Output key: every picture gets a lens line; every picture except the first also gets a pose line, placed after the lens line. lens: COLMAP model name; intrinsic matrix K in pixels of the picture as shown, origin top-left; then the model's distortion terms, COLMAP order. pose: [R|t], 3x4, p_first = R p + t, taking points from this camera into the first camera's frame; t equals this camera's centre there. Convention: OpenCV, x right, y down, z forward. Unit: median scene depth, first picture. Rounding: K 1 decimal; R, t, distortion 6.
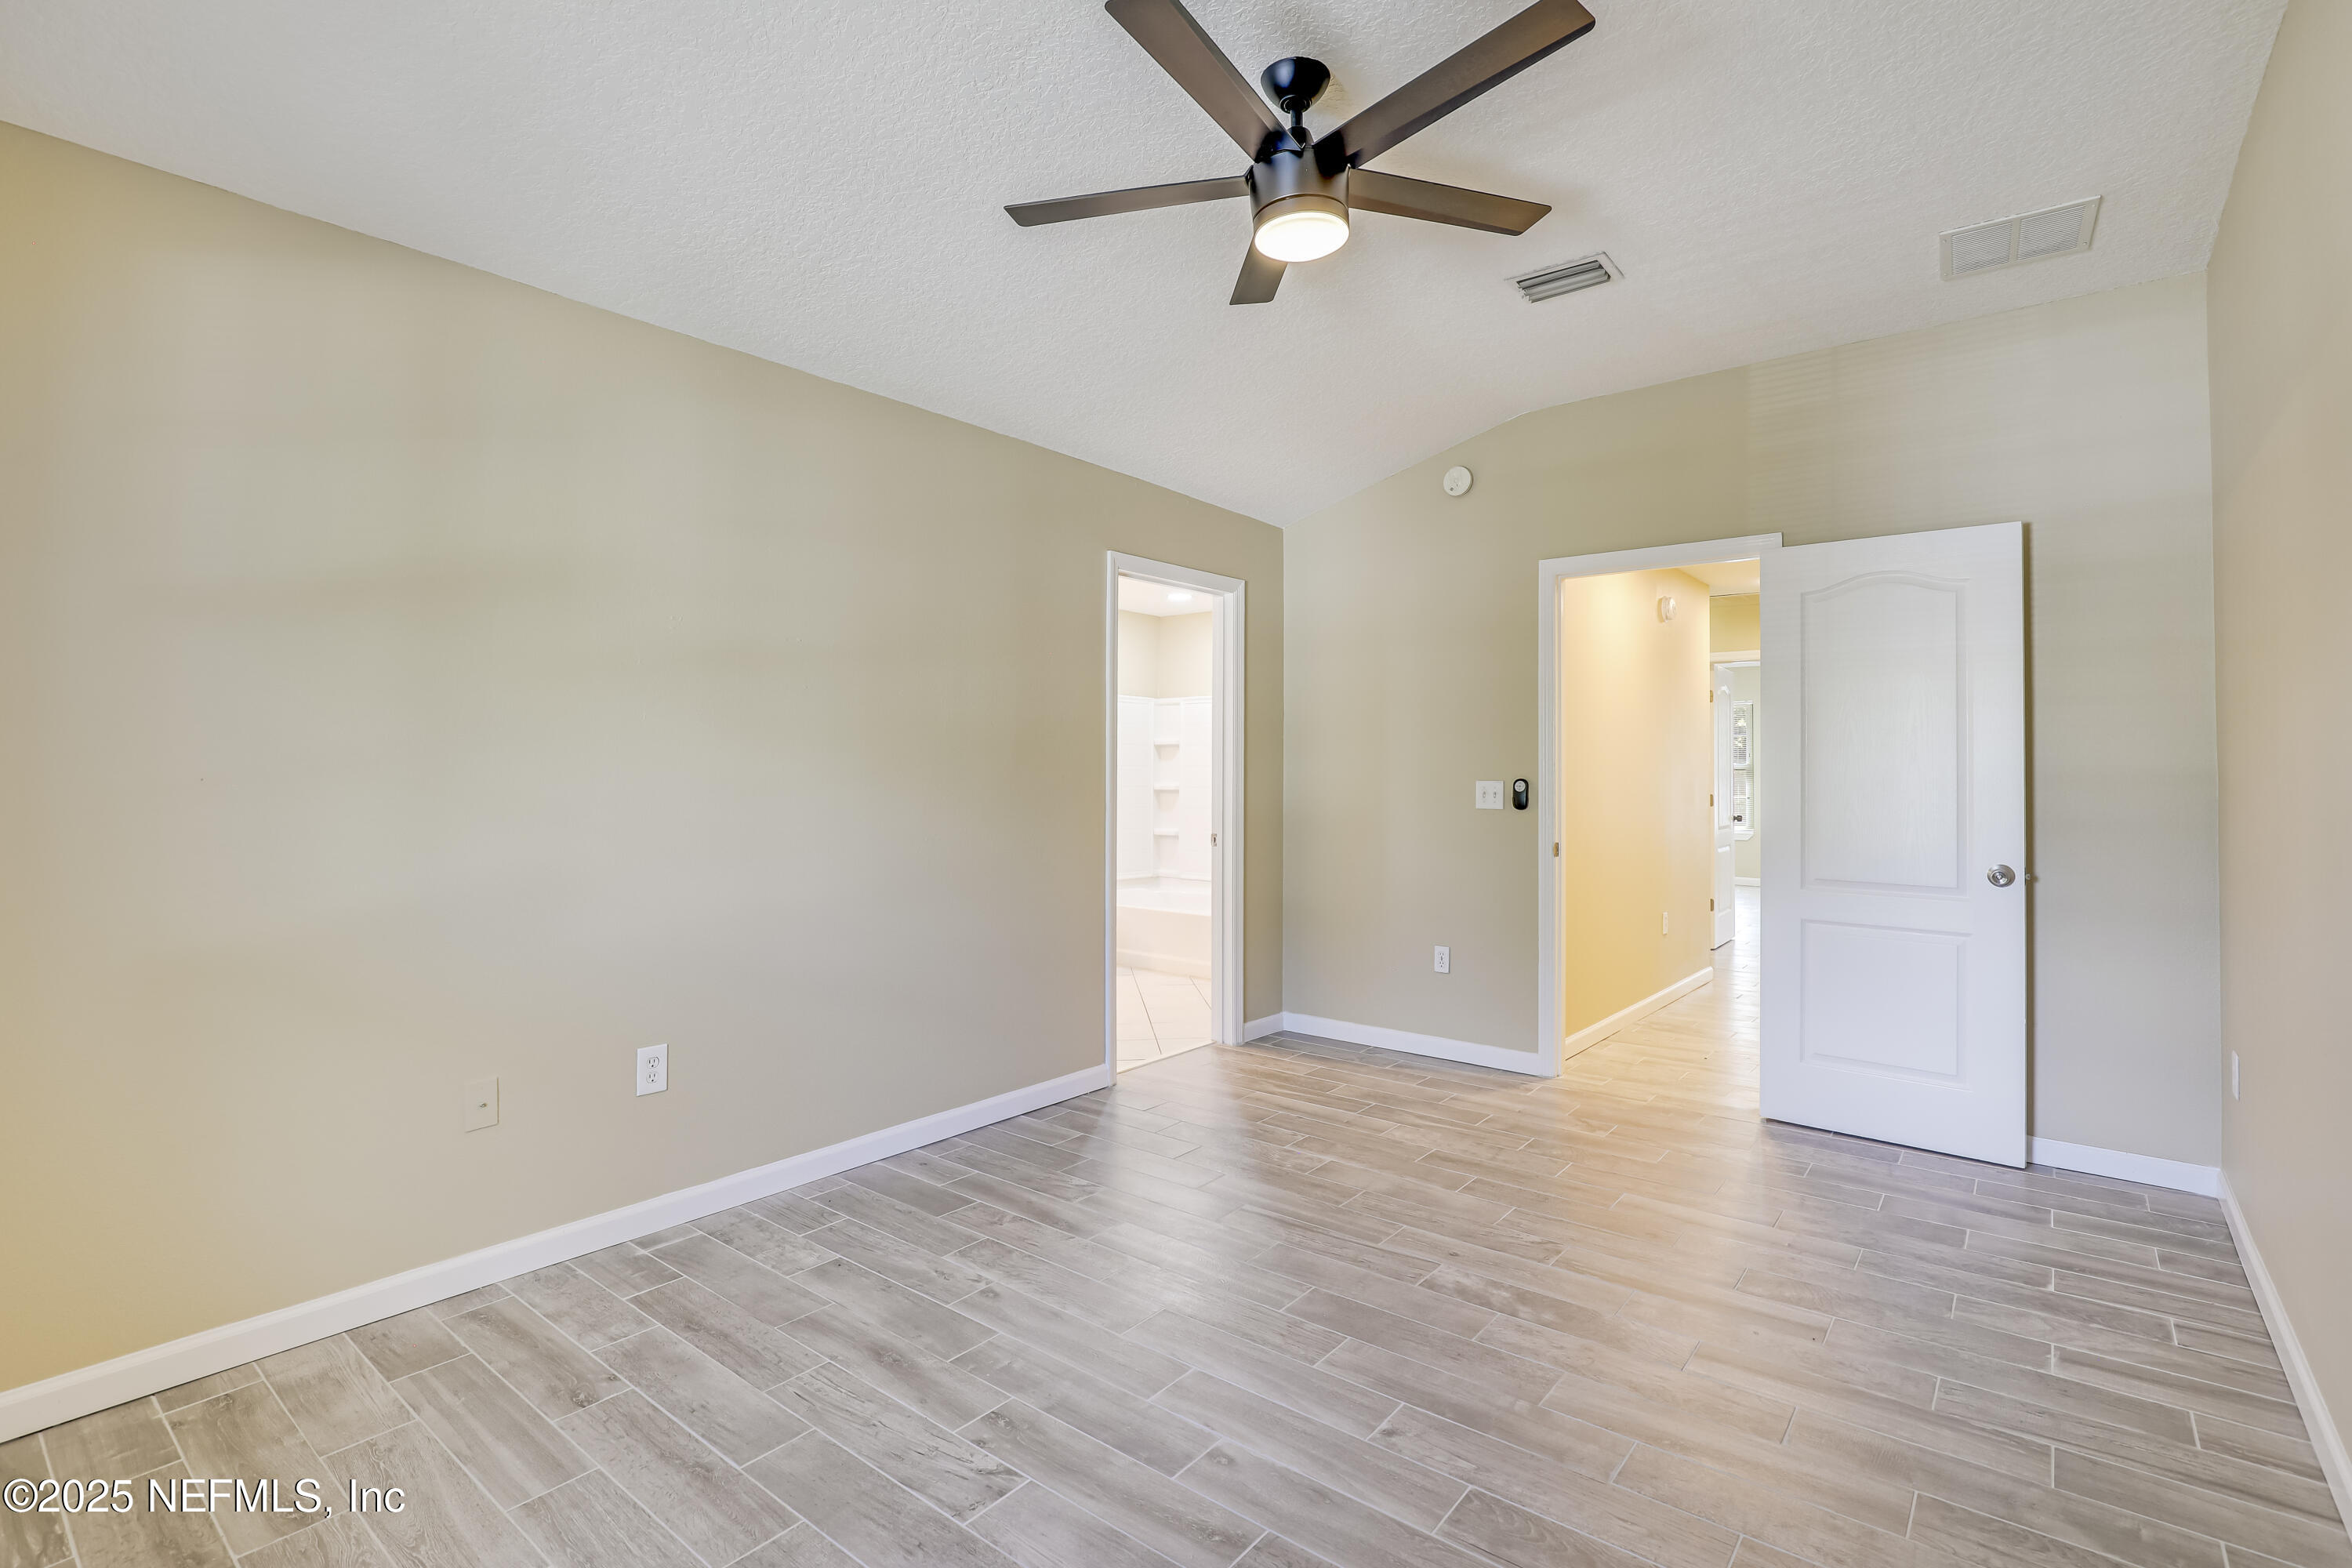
lens RADIAL K [[1100.3, 0, 1176.1], [0, 1100.3, 776.5], [0, 0, 1]] dist [-0.011827, 0.005362]
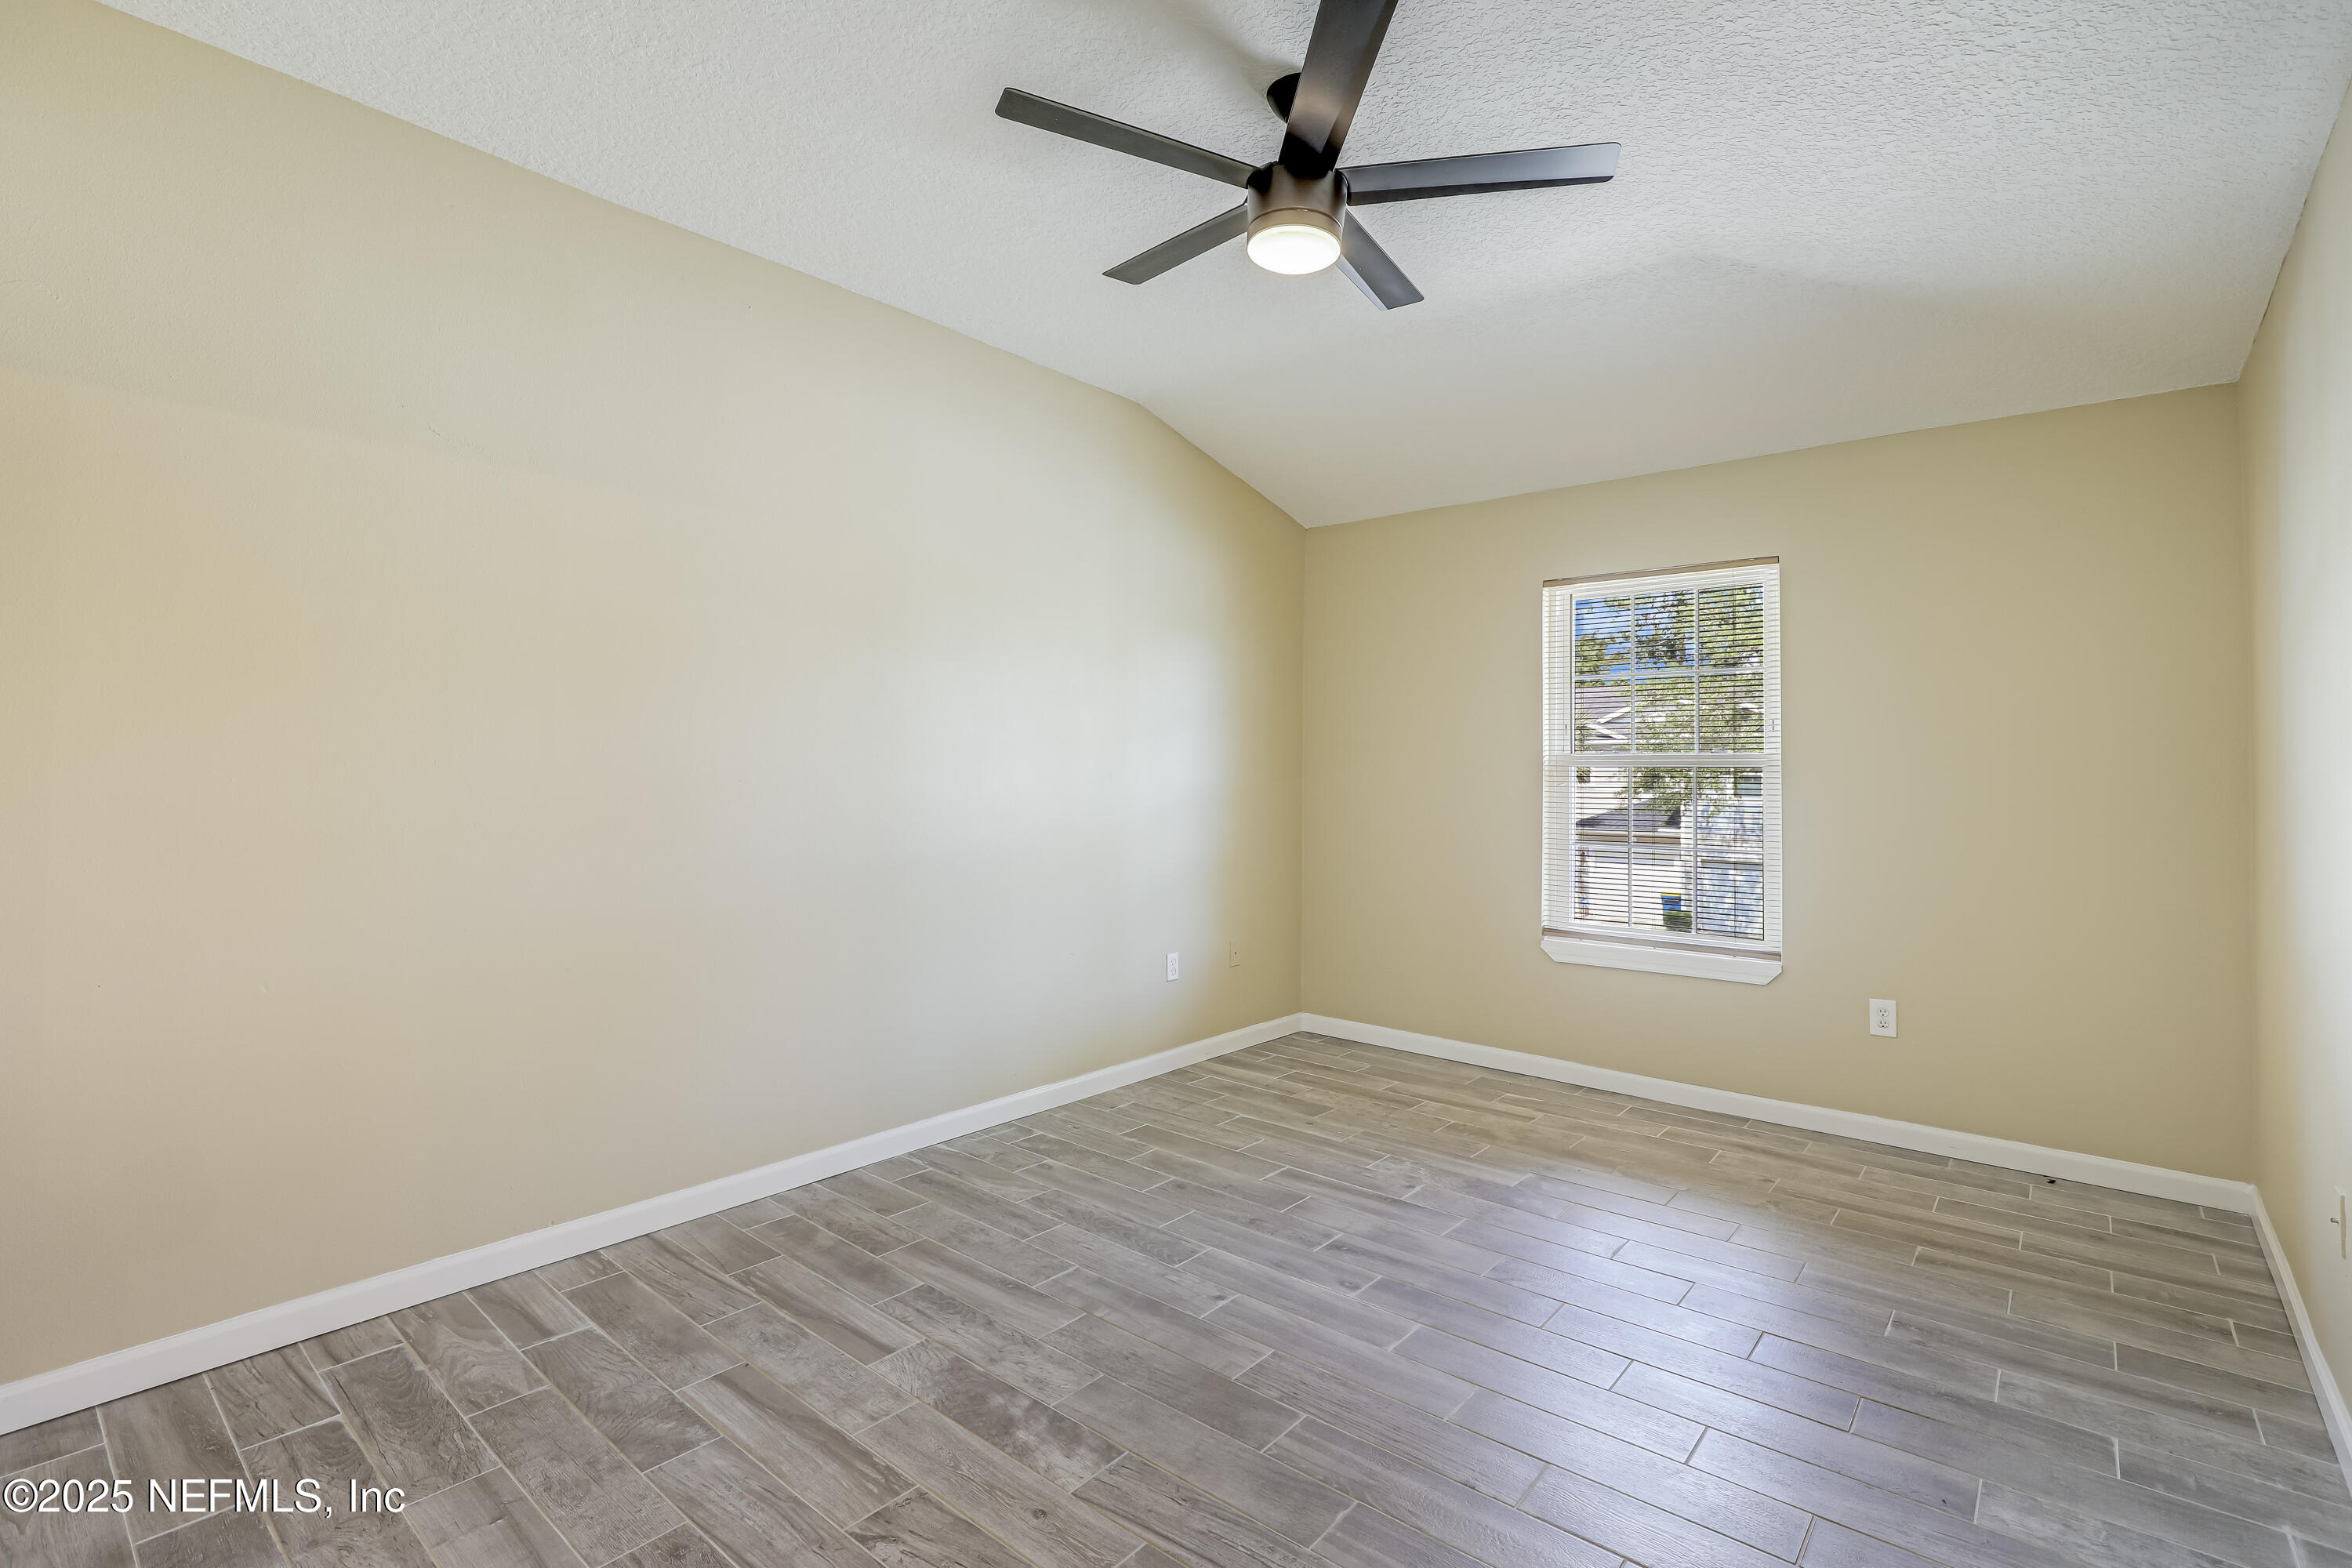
lens RADIAL K [[1100.3, 0, 1175.1], [0, 1100.3, 777.5], [0, 0, 1]] dist [-0.011827, 0.005362]
pose [[-0.999627, -0.011976, 0.024552, 0.193714], [-0.011772, 0.999895, 0.008453, -0.012617], [-0.024651, 0.008161, -0.999663, 1.974359]]
